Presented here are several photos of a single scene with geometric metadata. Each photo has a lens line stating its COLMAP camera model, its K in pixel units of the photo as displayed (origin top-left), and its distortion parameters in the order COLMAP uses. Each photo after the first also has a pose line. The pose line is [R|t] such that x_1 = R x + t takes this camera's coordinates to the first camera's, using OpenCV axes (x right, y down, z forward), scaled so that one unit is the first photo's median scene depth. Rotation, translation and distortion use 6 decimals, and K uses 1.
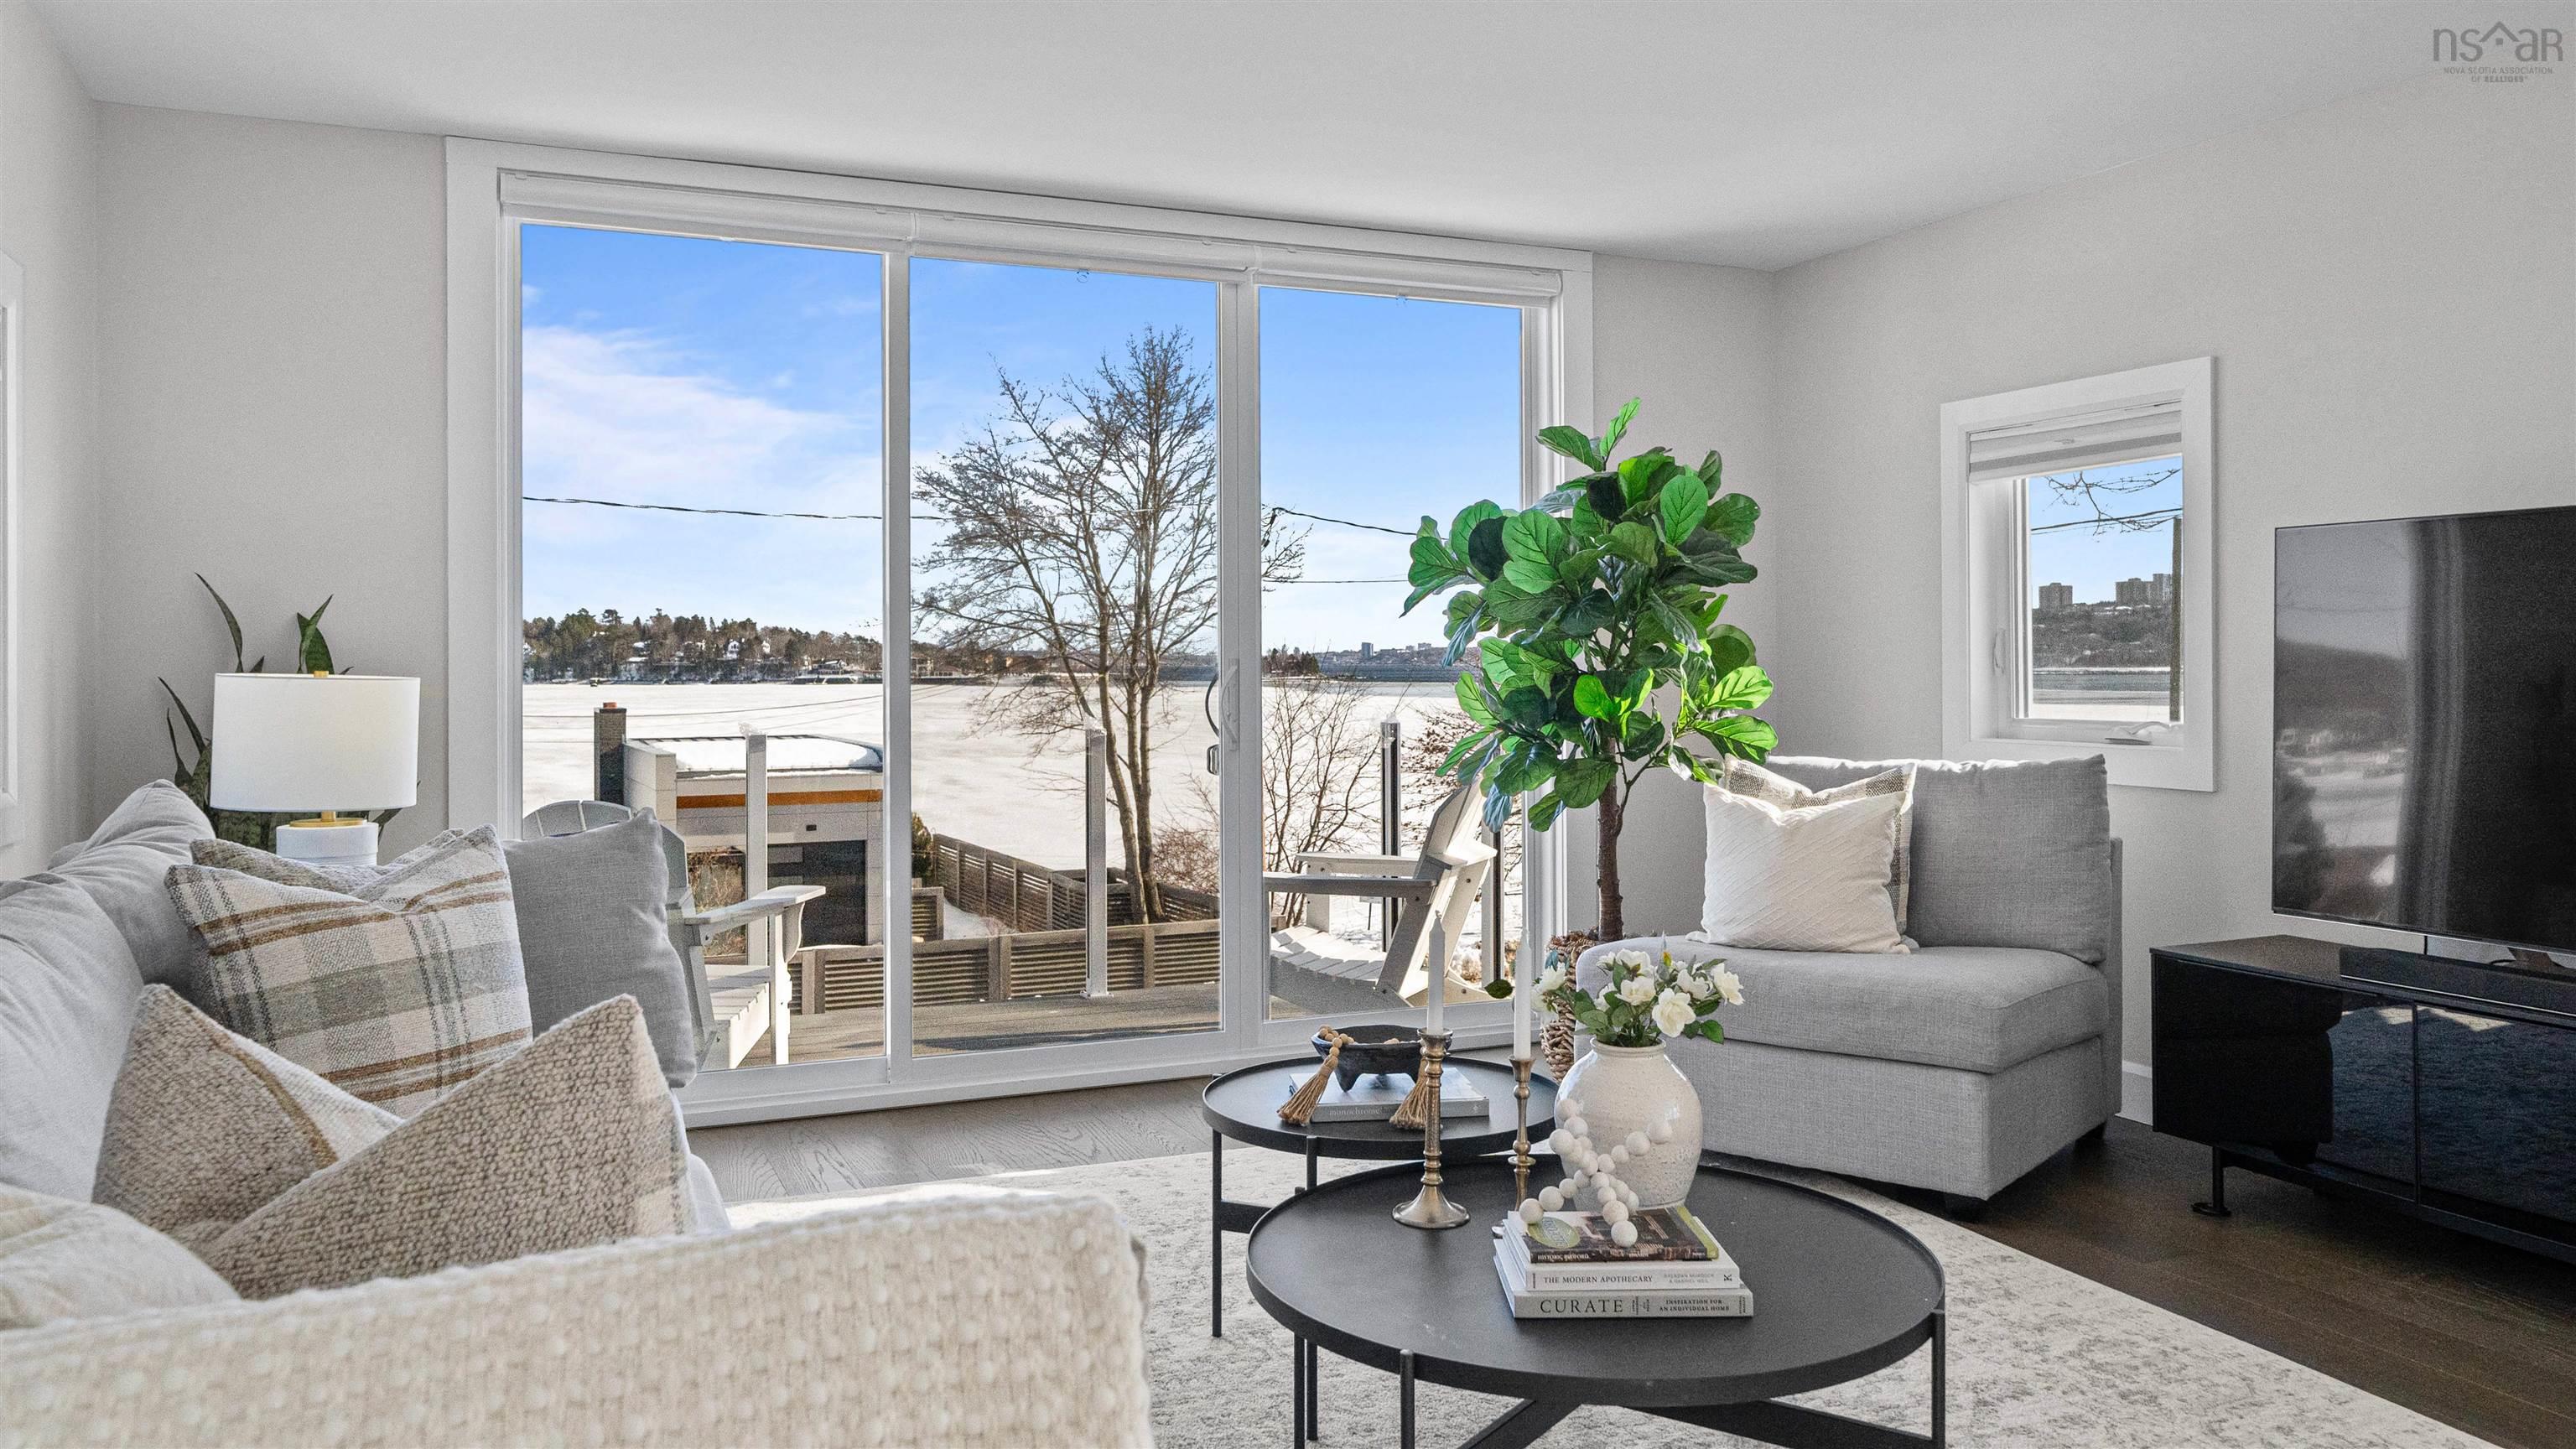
lens RADIAL K [[1856.5, 0, 1296.5], [0, 1856.5, 653.4], [0, 0, 1]] dist [0.002540, 0.004399]
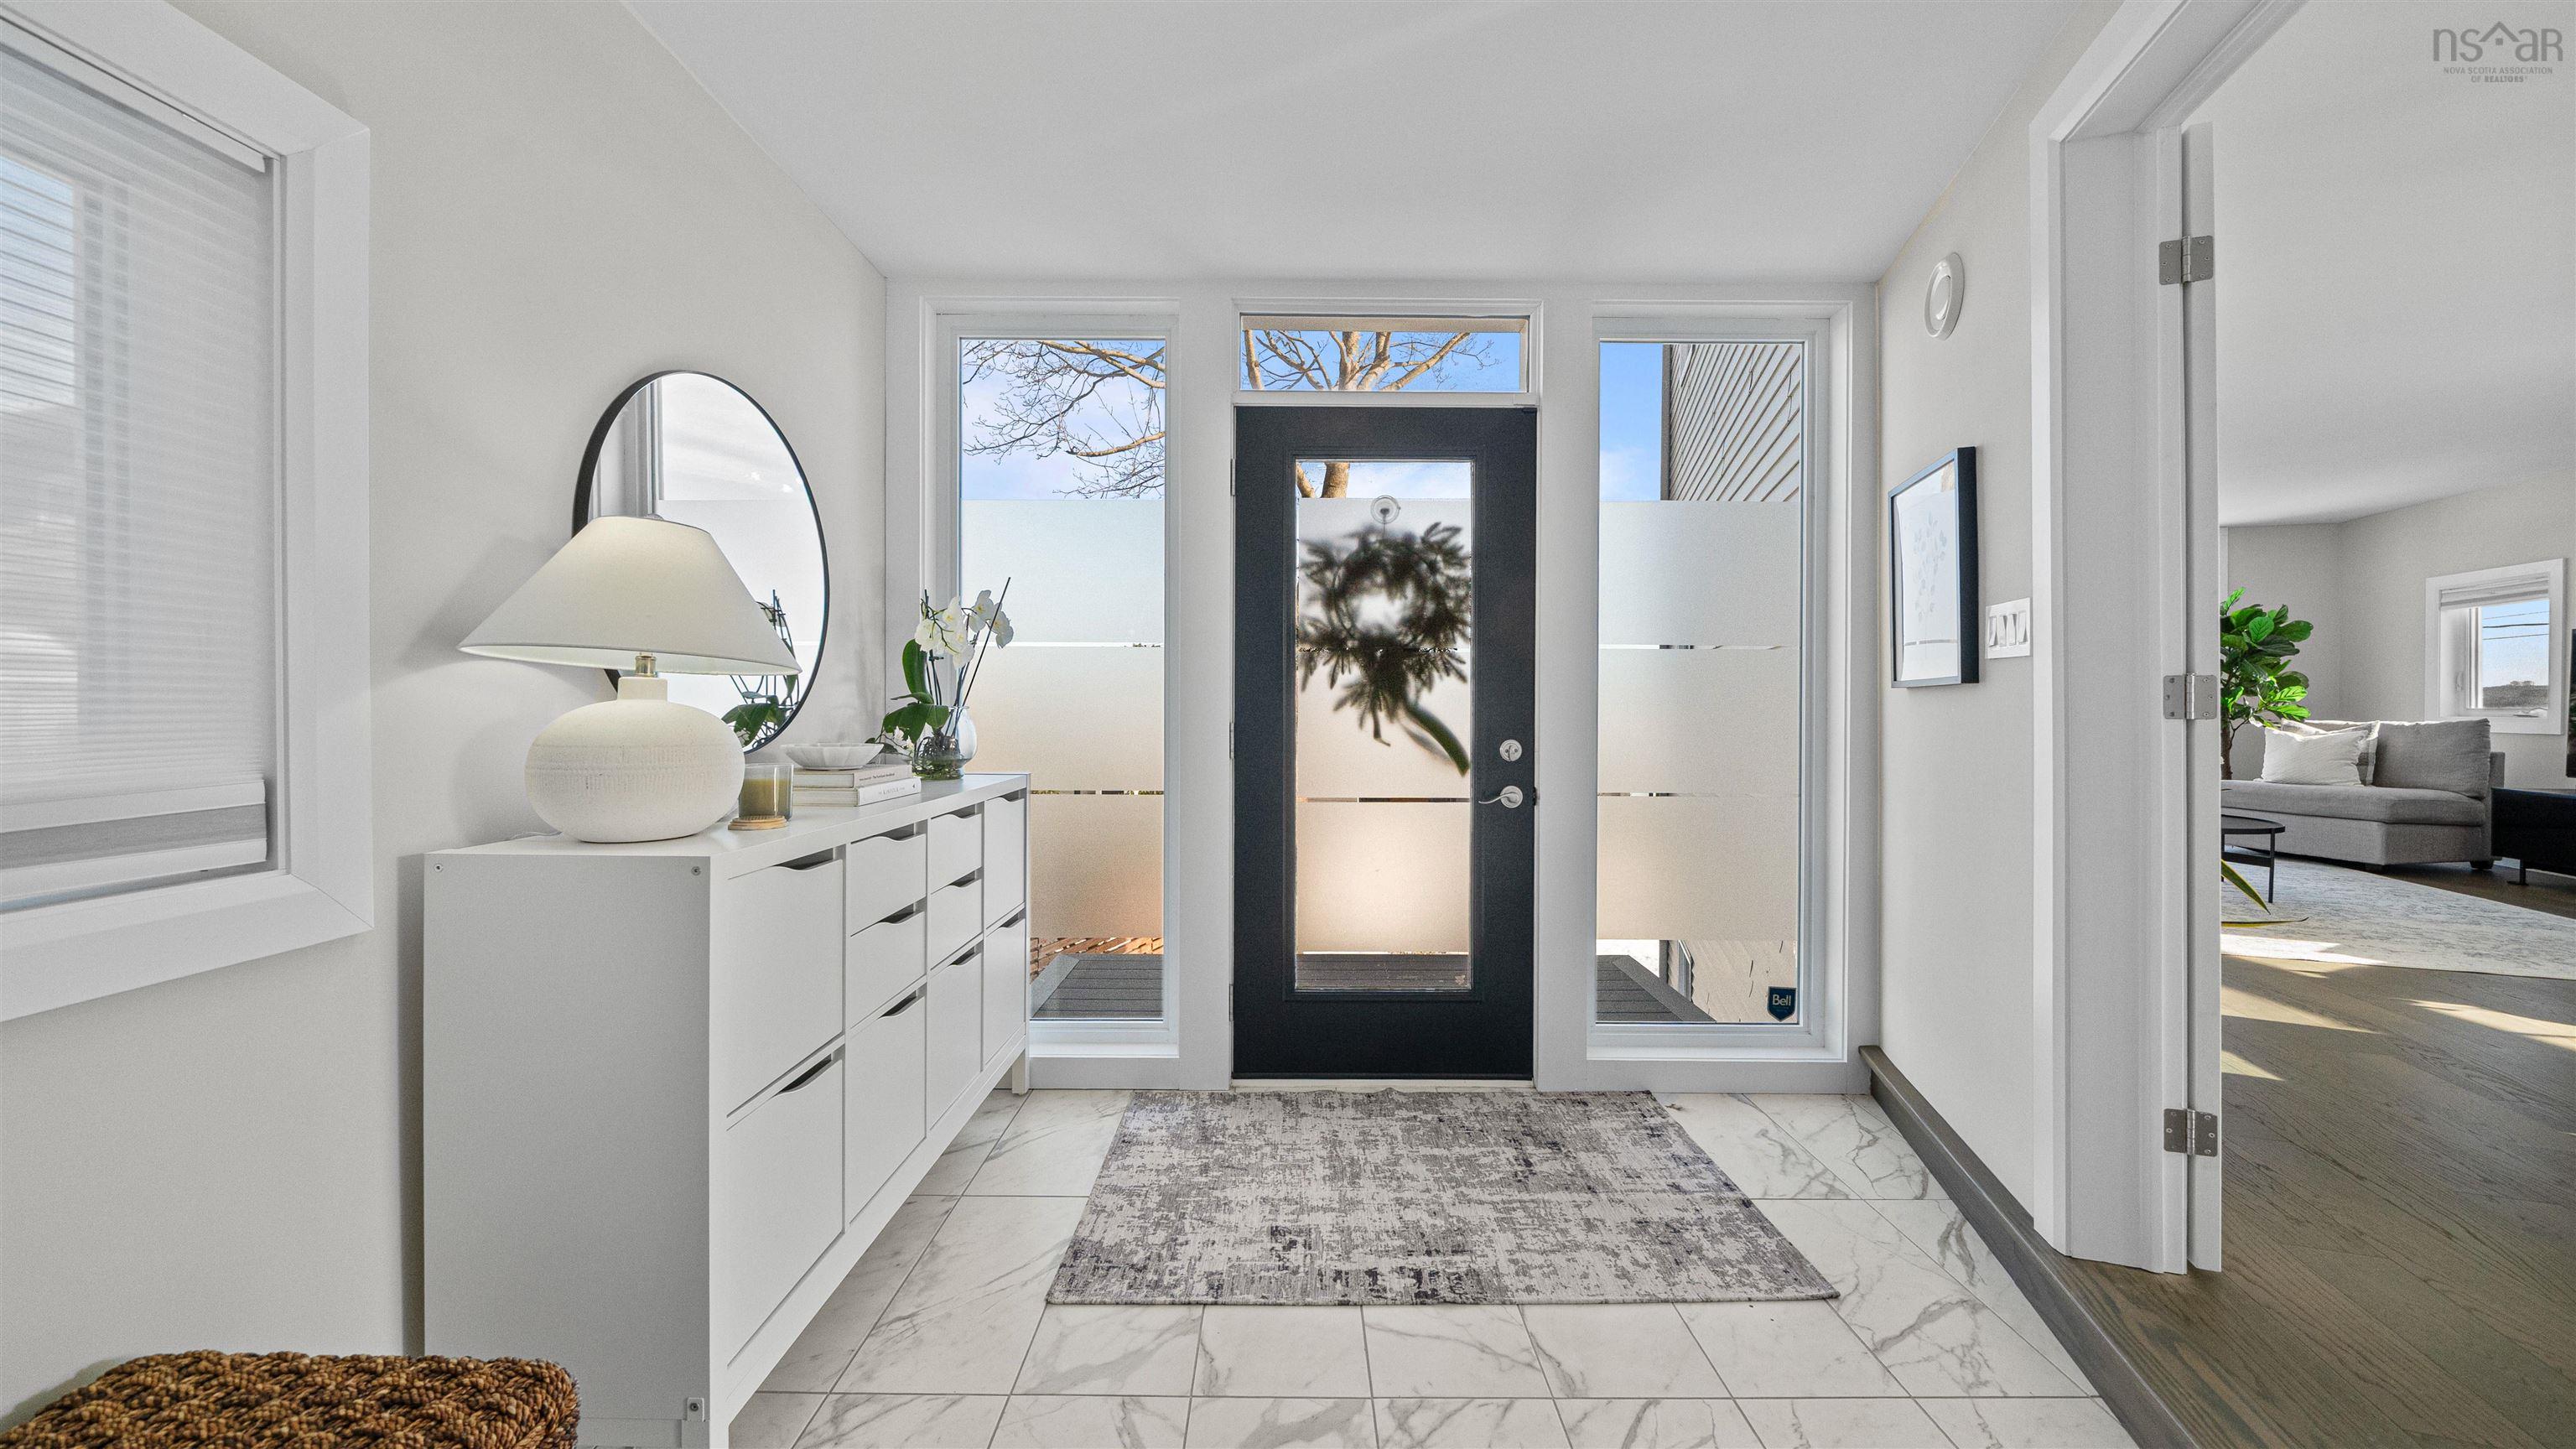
lens RADIAL K [[918.1, 0, 1286.9], [0, 918.1, 706.1], [0, 0, 1]] dist [-0.000520, 0.000180]
pose [[0.758809, 0.006686, -0.651279, -0.000760], [-0.001407, 0.999962, 0.008625, 0.027035], [0.651311, -0.005629, 0.758790, -0.987292]]
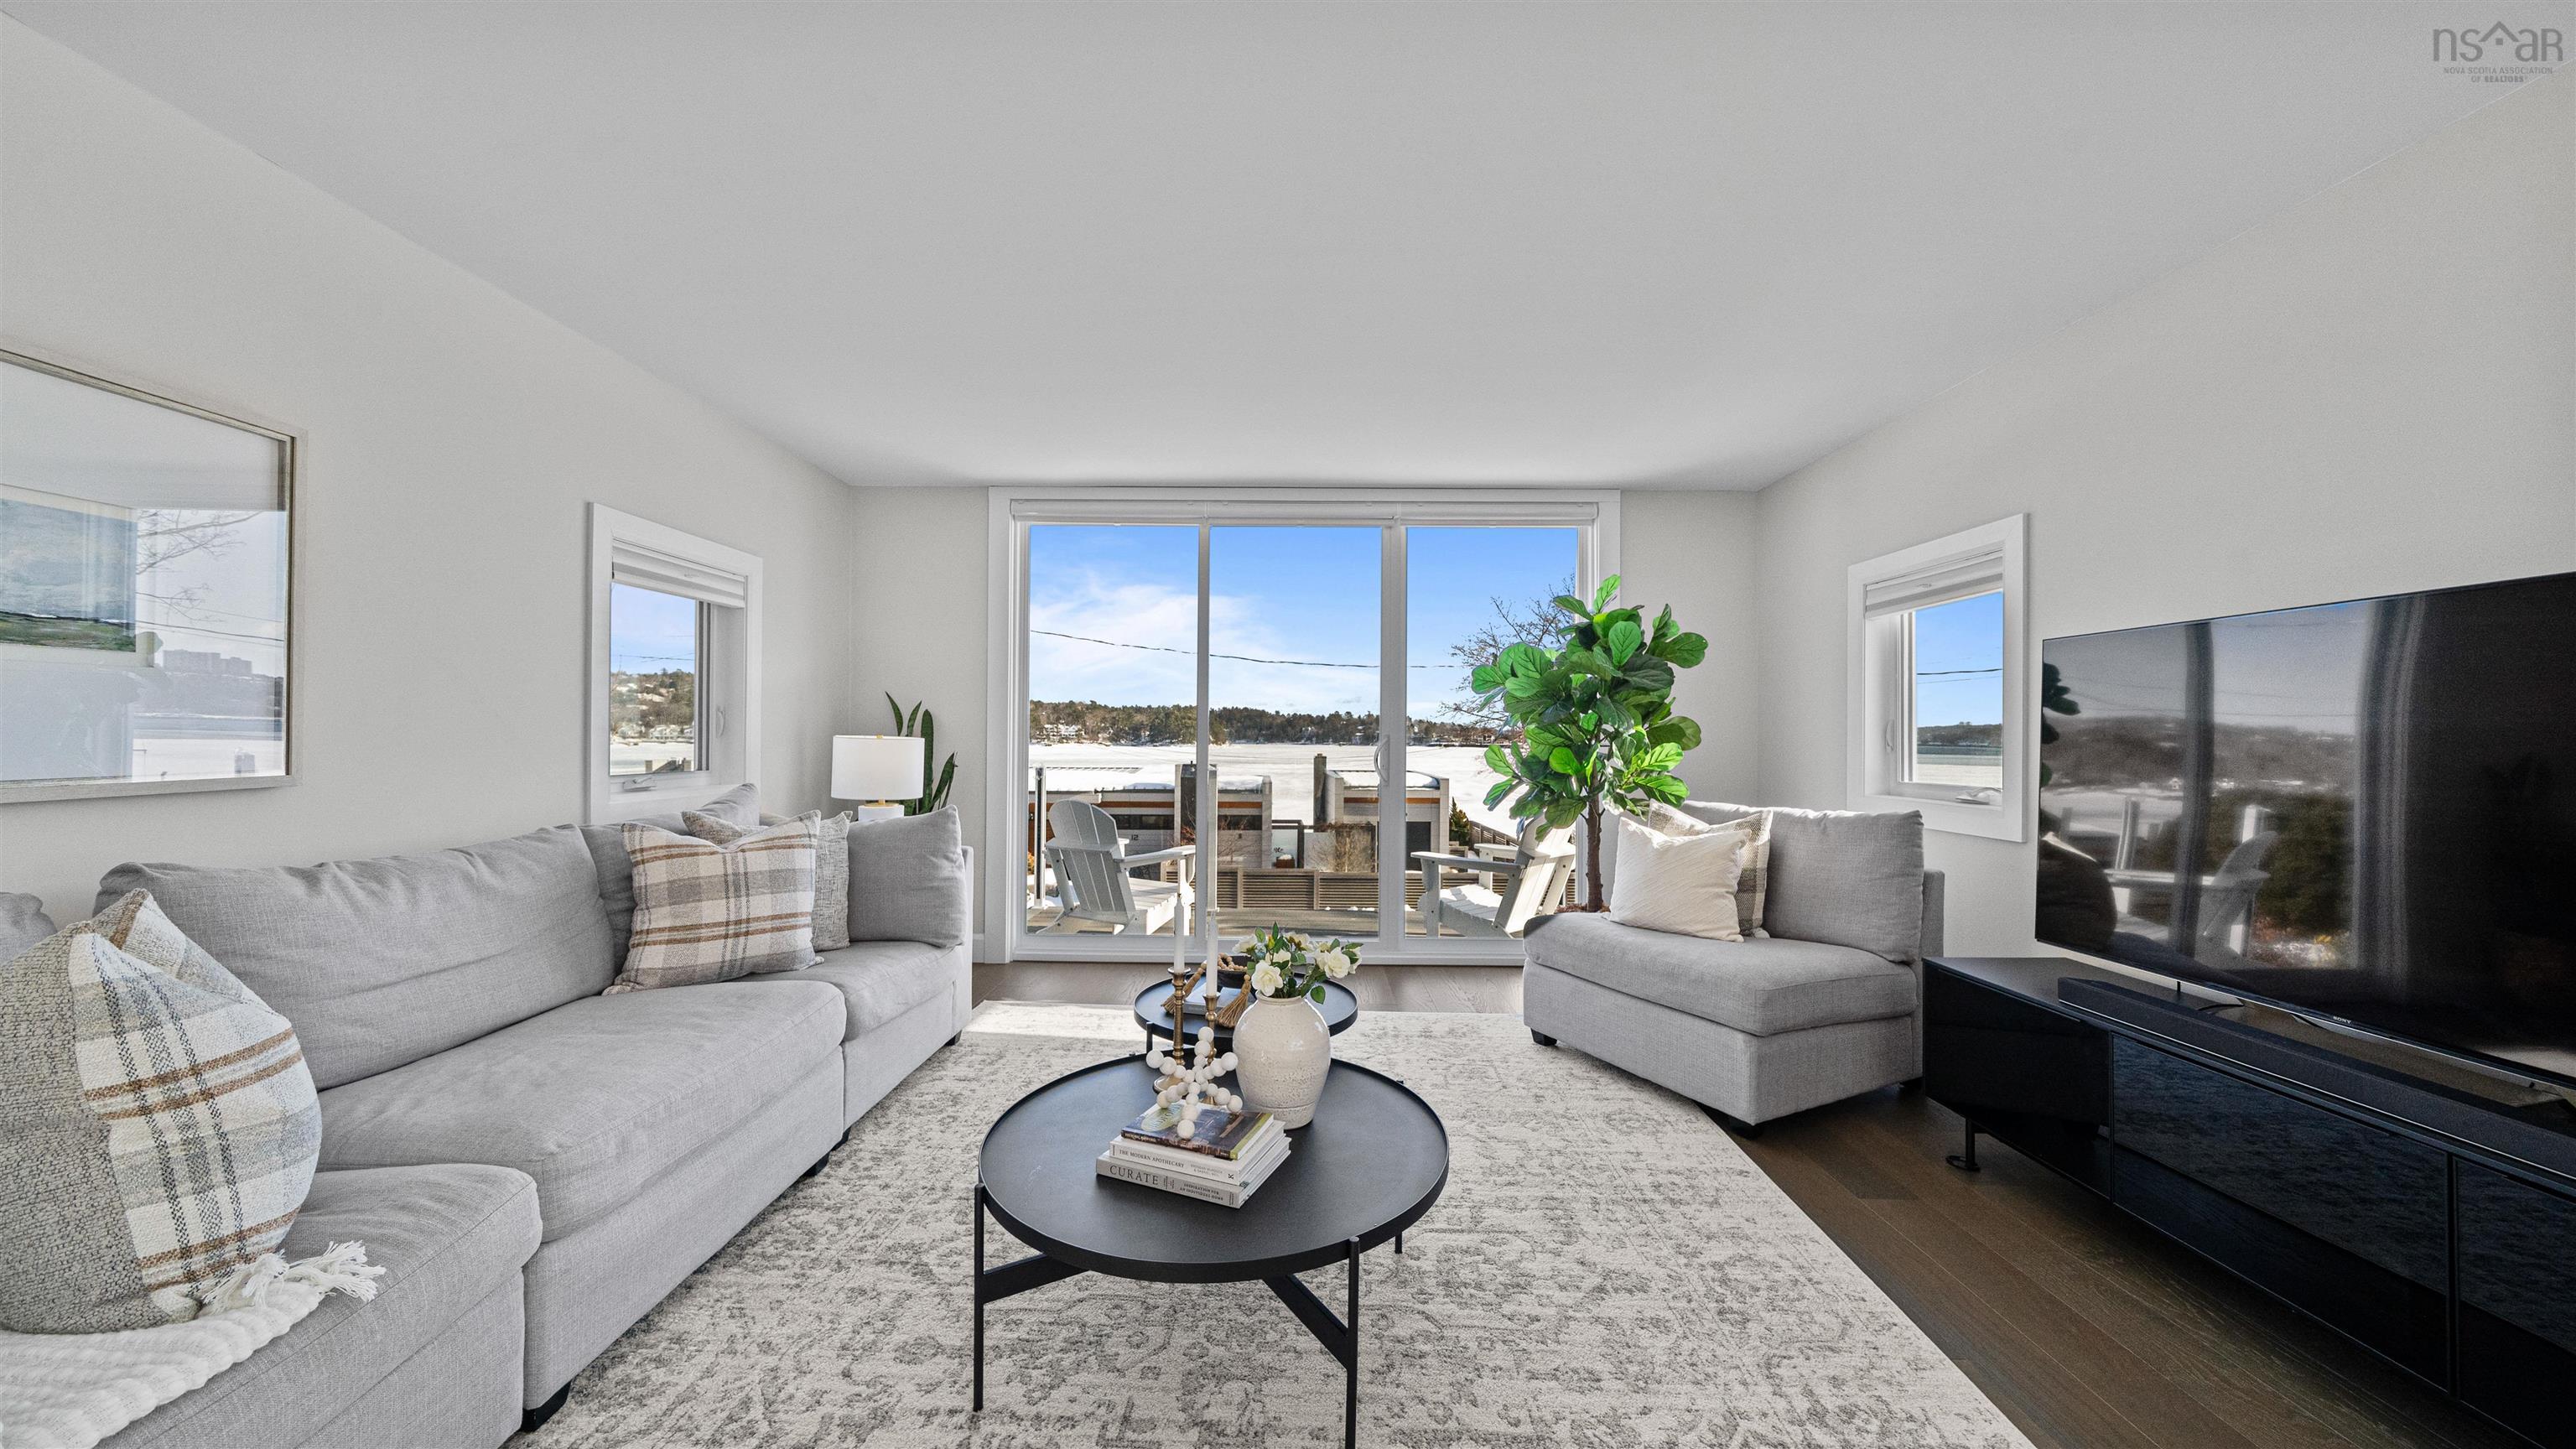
lens RADIAL K [[891.3, 0, 1287.6], [0, 891.3, 727.6], [0, 0, 1]] dist [-0.004222, -0.000165]
pose [[0.909444, 0.007052, -0.415766, 0.265732], [-0.009401, 0.999949, -0.003603, -0.000043], [0.415720, 0.007185, 0.909464, 0.195916]]
